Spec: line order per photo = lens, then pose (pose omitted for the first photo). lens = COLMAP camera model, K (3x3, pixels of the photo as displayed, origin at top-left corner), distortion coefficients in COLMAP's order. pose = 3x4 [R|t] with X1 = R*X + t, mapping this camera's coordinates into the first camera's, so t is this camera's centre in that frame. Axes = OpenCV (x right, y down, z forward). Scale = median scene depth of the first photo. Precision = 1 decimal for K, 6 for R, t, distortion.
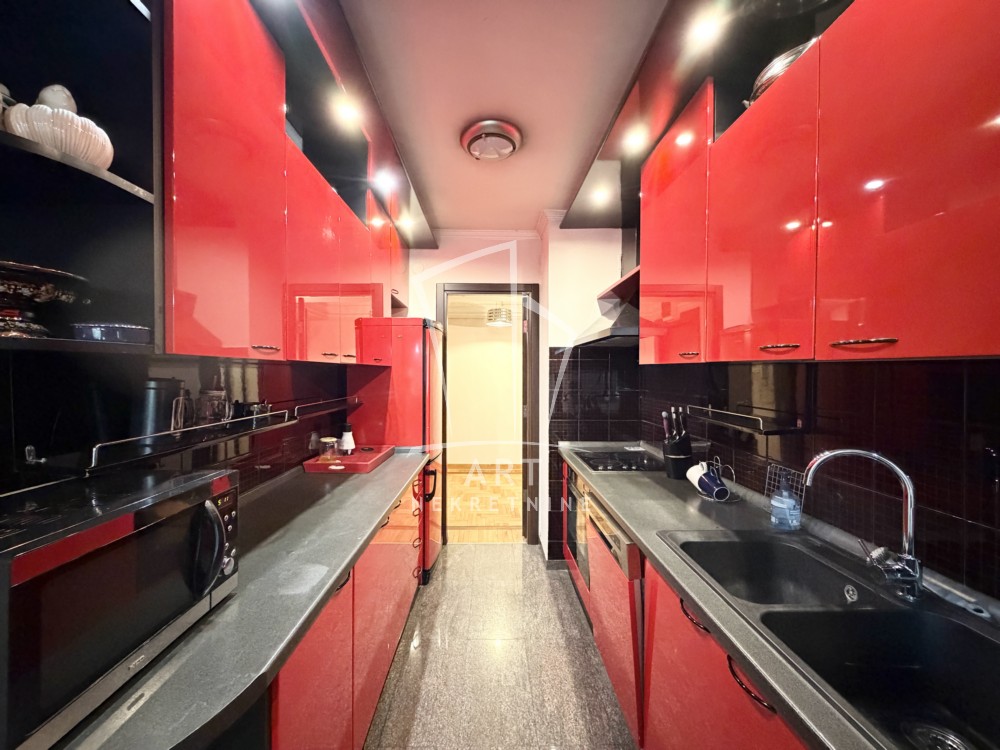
lens RADIAL K [[396.8, 0, 496.5], [0, 396.8, 377.0], [0, 0, 1]] dist [-0.001861, -0.000372]
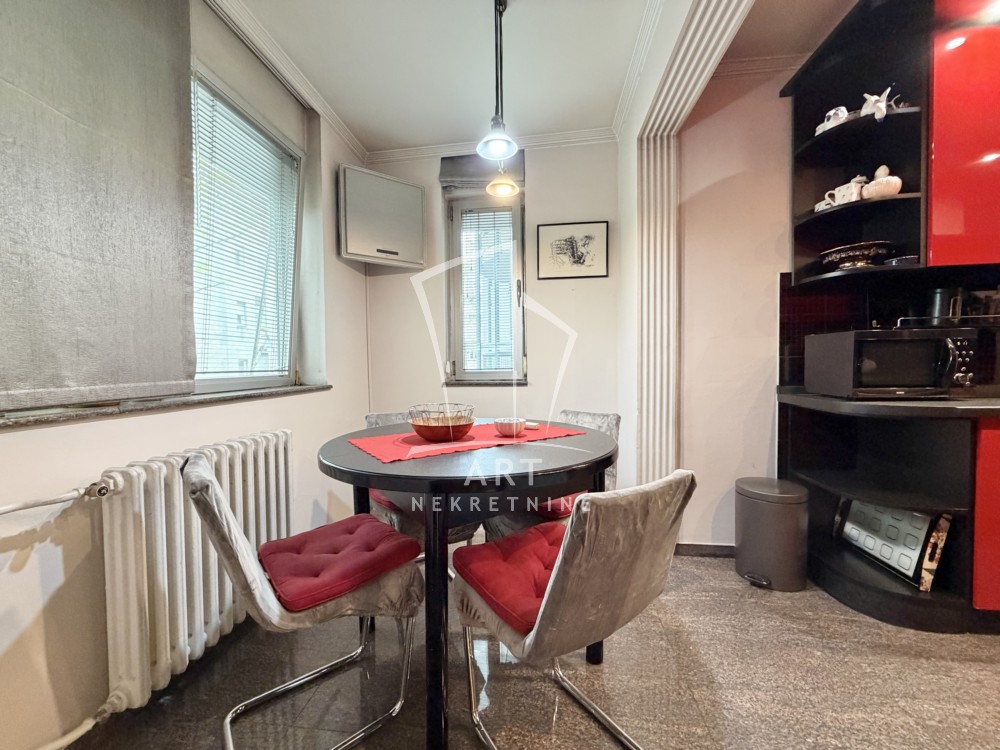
lens RADIAL K [[396.8, 0, 496.5], [0, 396.8, 377.0], [0, 0, 1]] dist [-0.001861, -0.000372]
pose [[-0.152545, 0.033867, -0.987716, 1.647598], [0.006411, 0.999426, 0.033278, 0.453400], [0.988276, -0.001255, -0.152675, -0.958957]]
